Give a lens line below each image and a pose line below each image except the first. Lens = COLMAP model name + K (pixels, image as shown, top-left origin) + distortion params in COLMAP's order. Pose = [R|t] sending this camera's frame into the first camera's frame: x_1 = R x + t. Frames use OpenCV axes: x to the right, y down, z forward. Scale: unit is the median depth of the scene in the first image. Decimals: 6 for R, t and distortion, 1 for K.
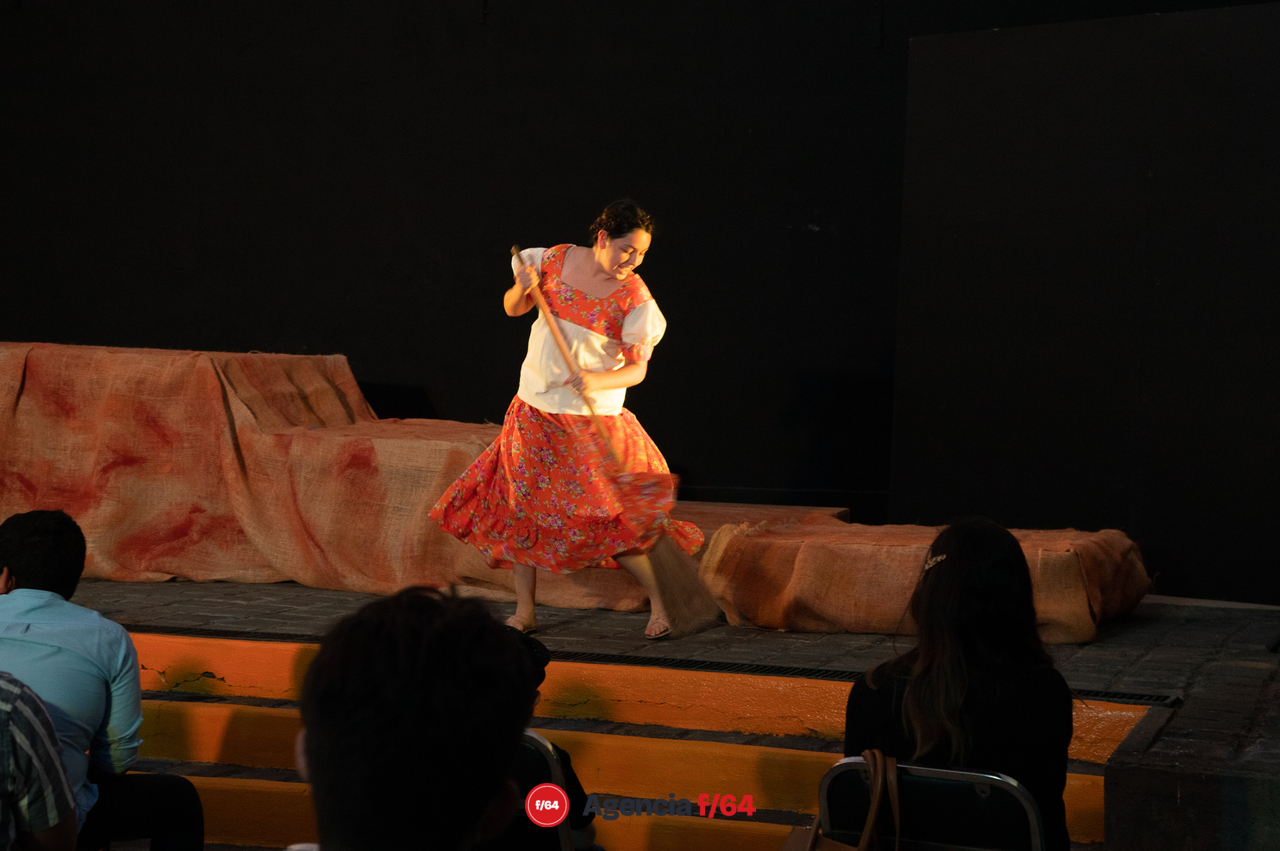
lens RADIAL K [[2219.5, 0, 640.0], [0, 2219.5, 425.5], [0, 0, 1]] dist [0.292075, -0.070613]
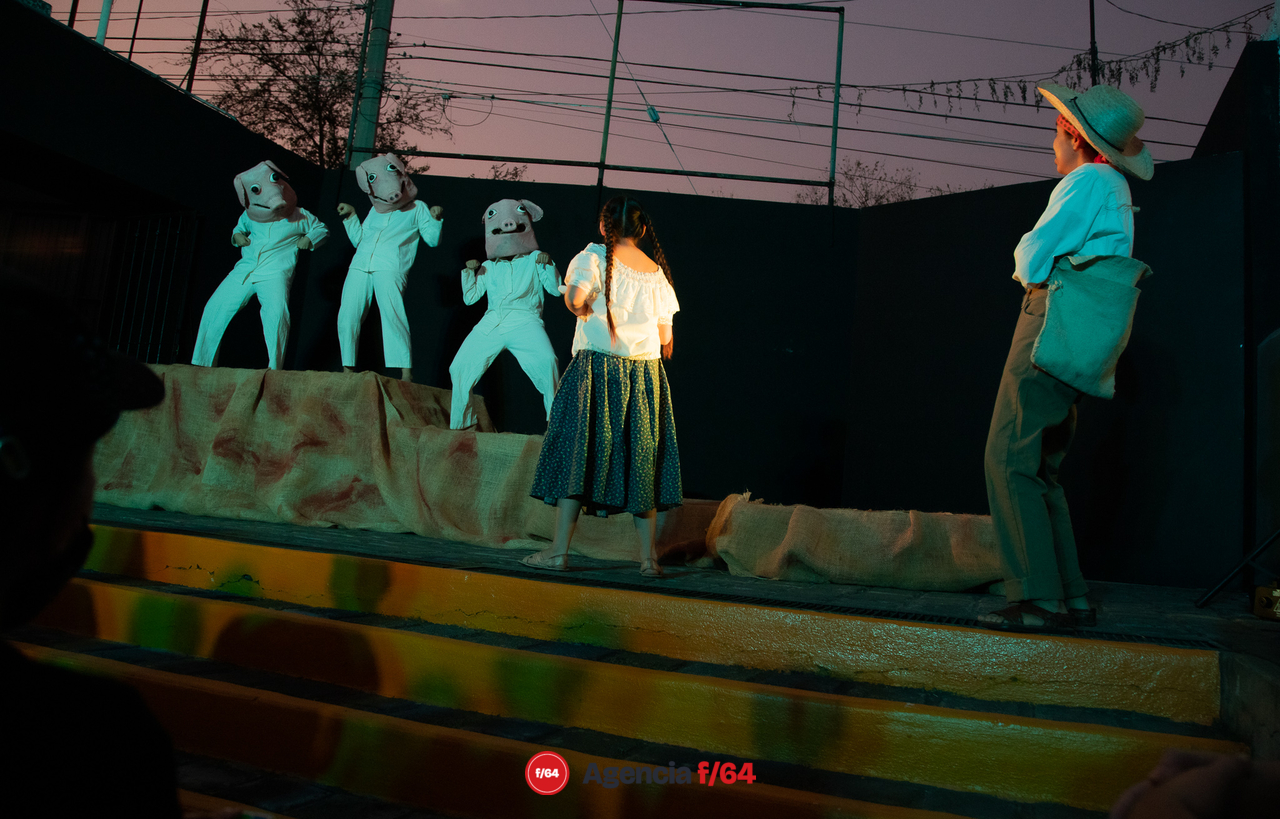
lens RADIAL K [[911.3, 0, 675.0], [0, 911.3, 412.3], [0, 0, 1]] dist [-0.110371, 0.079344]
pose [[0.998533, 0.049568, -0.021776, 0.014074], [-0.051980, 0.990214, -0.129516, 0.058602], [0.015143, 0.130458, 0.991338, 0.434409]]
